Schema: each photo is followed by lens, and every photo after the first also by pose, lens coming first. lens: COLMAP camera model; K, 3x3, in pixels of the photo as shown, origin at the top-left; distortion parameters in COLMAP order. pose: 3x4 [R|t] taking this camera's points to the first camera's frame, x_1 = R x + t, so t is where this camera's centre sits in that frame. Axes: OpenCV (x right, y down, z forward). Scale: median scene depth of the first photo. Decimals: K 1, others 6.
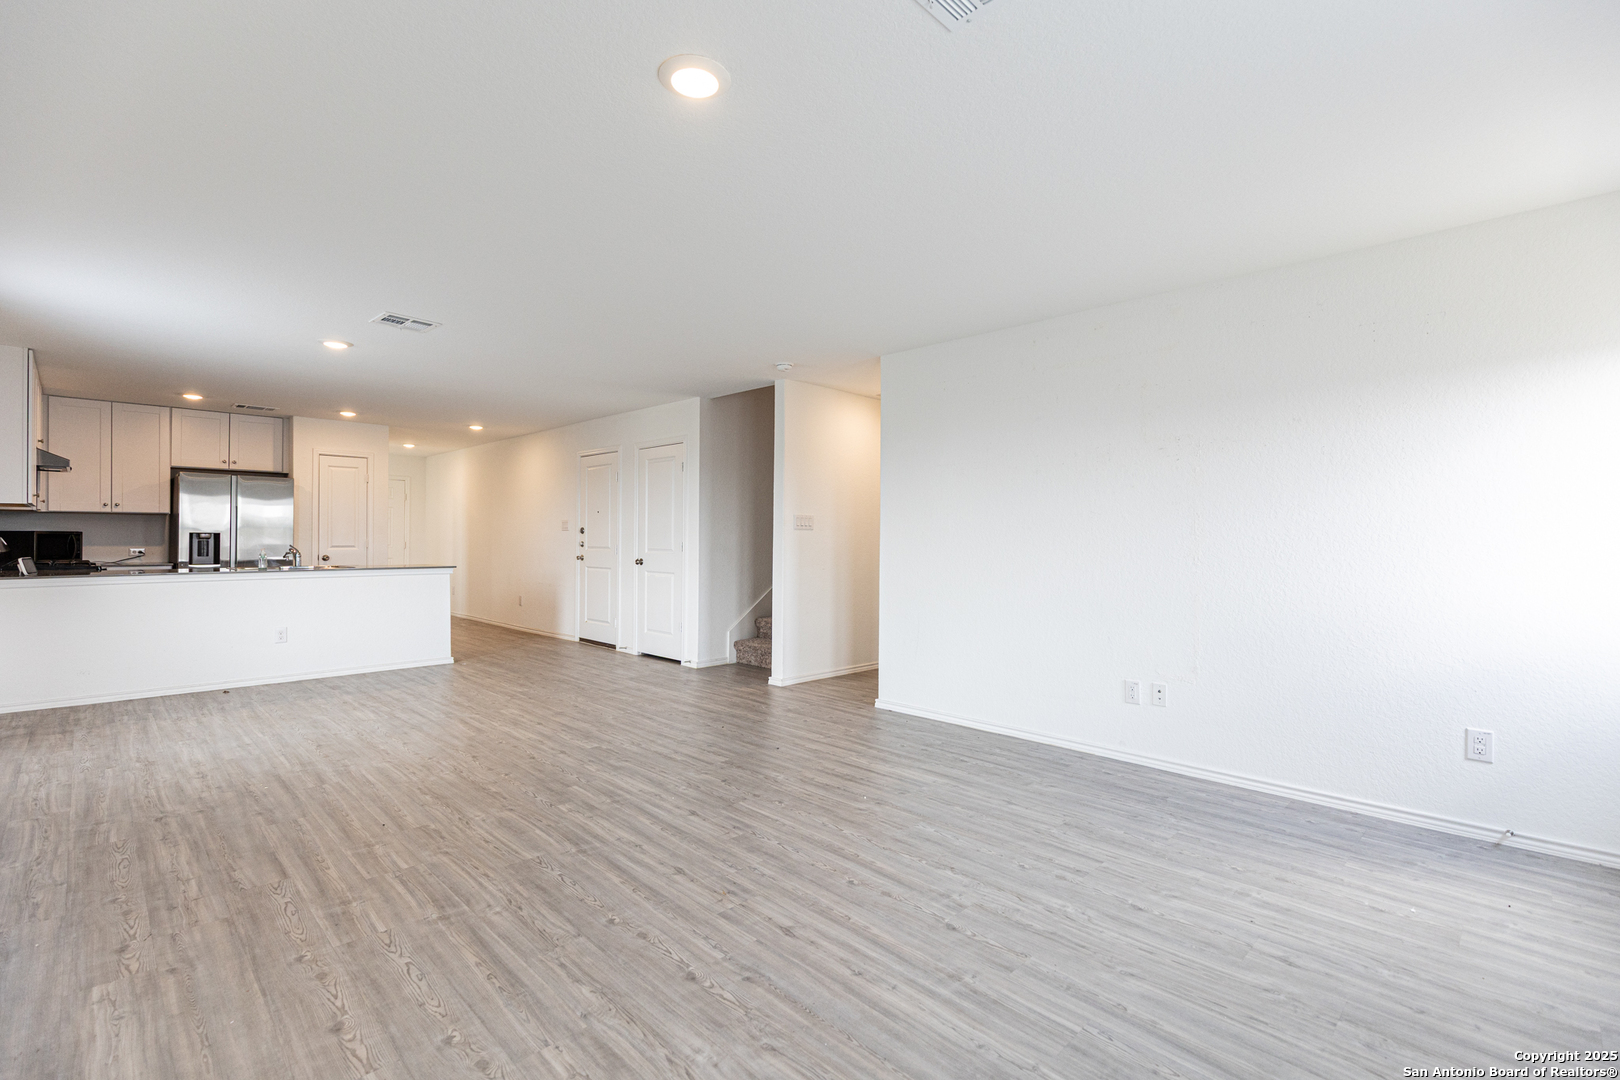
lens RADIAL K [[745.0, 0, 822.0], [0, 745.0, 534.6], [0, 0, 1]] dist [0.009424, 0.000595]
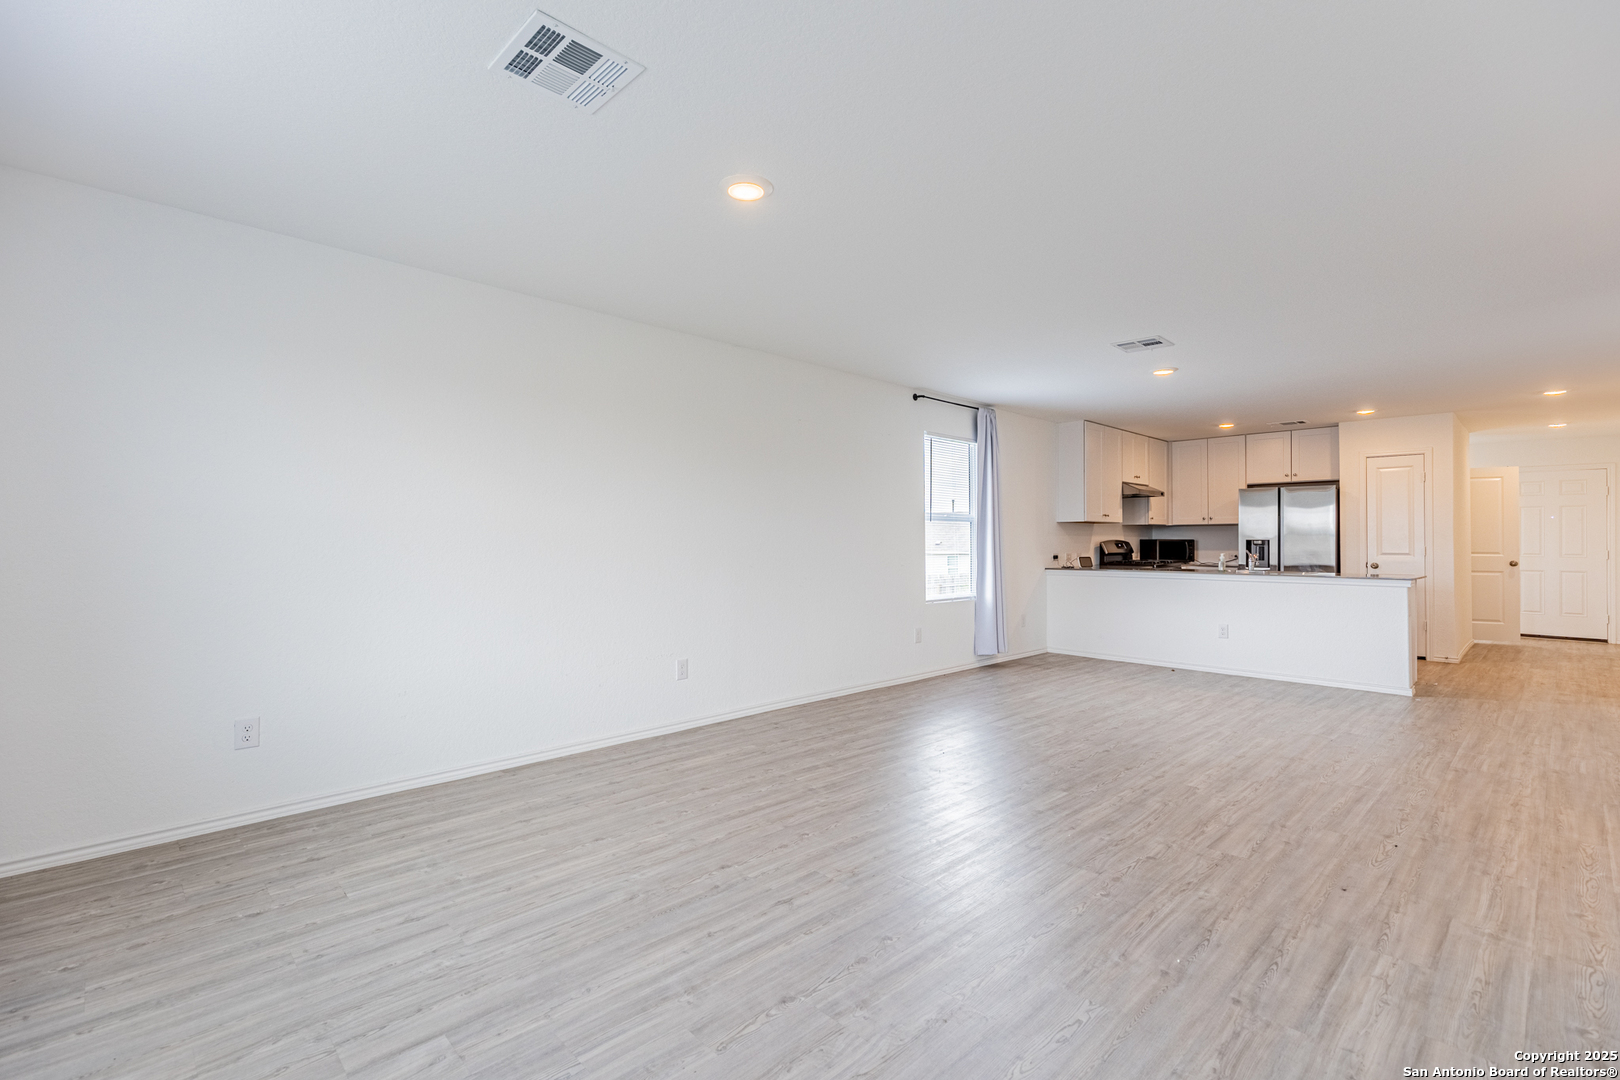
lens RADIAL K [[745.0, 0, 810.2], [0, 745.0, 539.7], [0, 0, 1]] dist [0.009424, 0.000595]
pose [[-0.043632, -0.006460, -0.999027, 0.548019], [0.001480, 0.999978, -0.006531, 0.005890], [0.999047, -0.001764, -0.043621, 0.571892]]
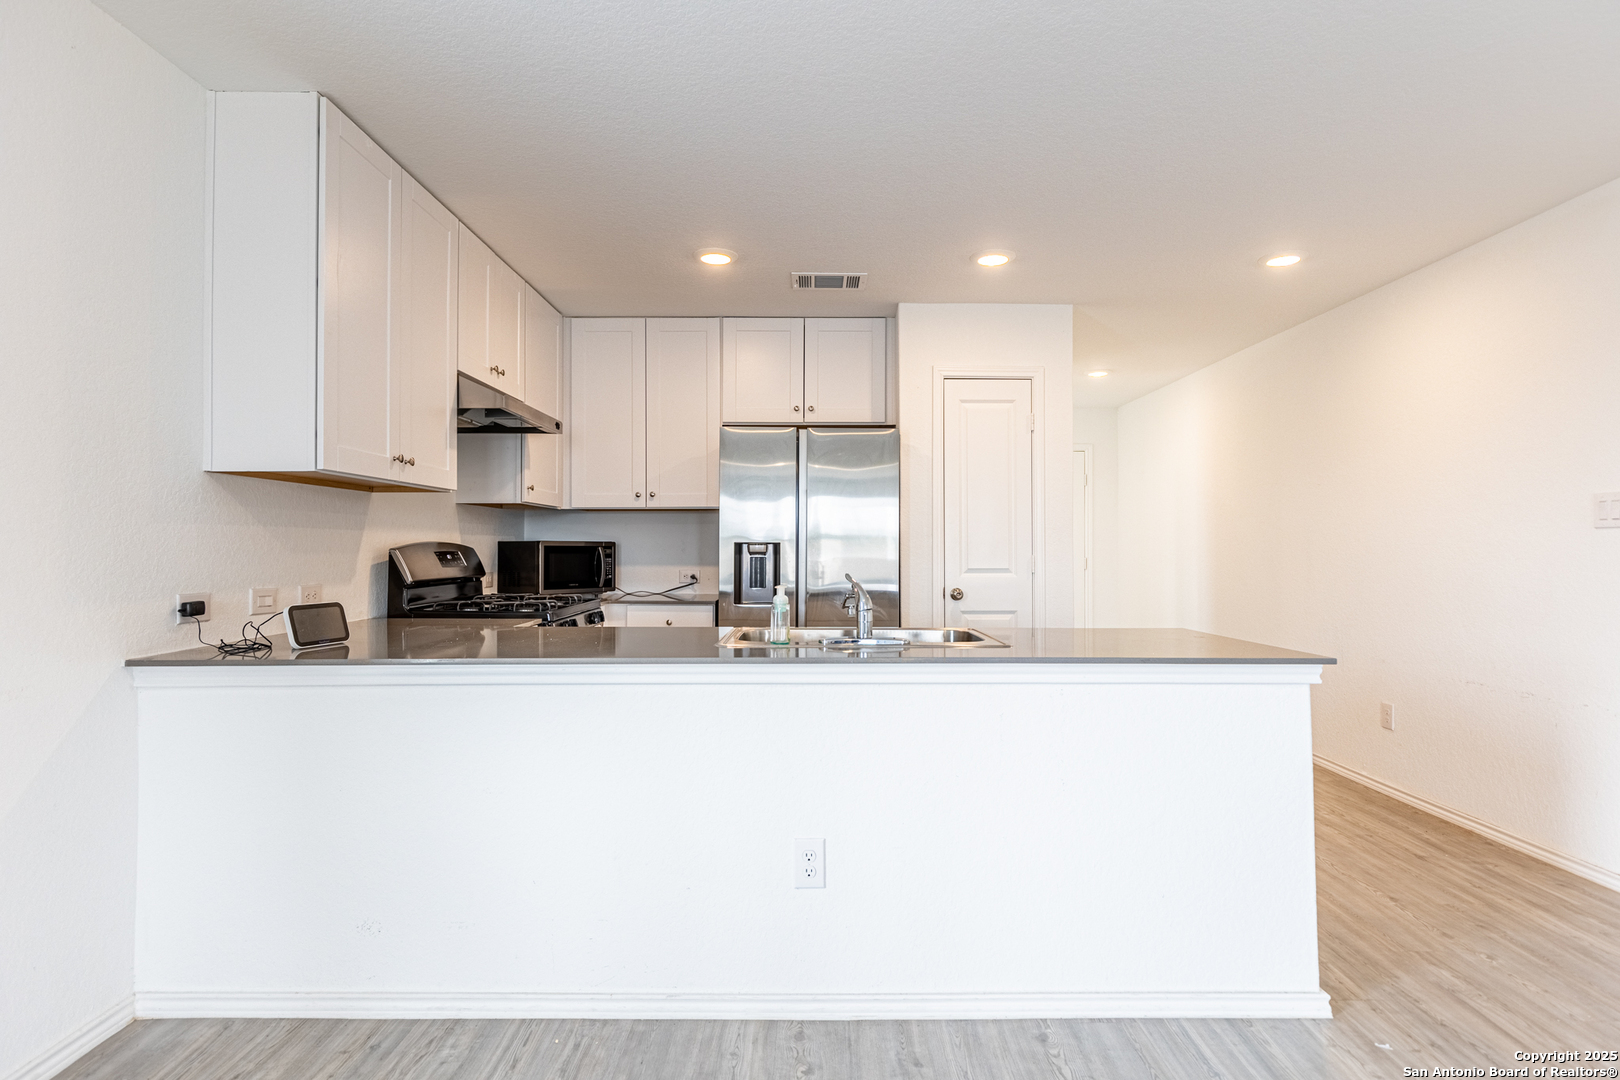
lens RADIAL K [[793.5, 0, 798.1], [0, 793.5, 541.6], [0, 0, 1]] dist [-0.022817, 0.000243]
pose [[0.685273, -0.006765, -0.728255, -0.636470], [0.003692, 0.999976, -0.005816, 0.000261], [0.728277, 0.001297, 0.685281, 1.012560]]
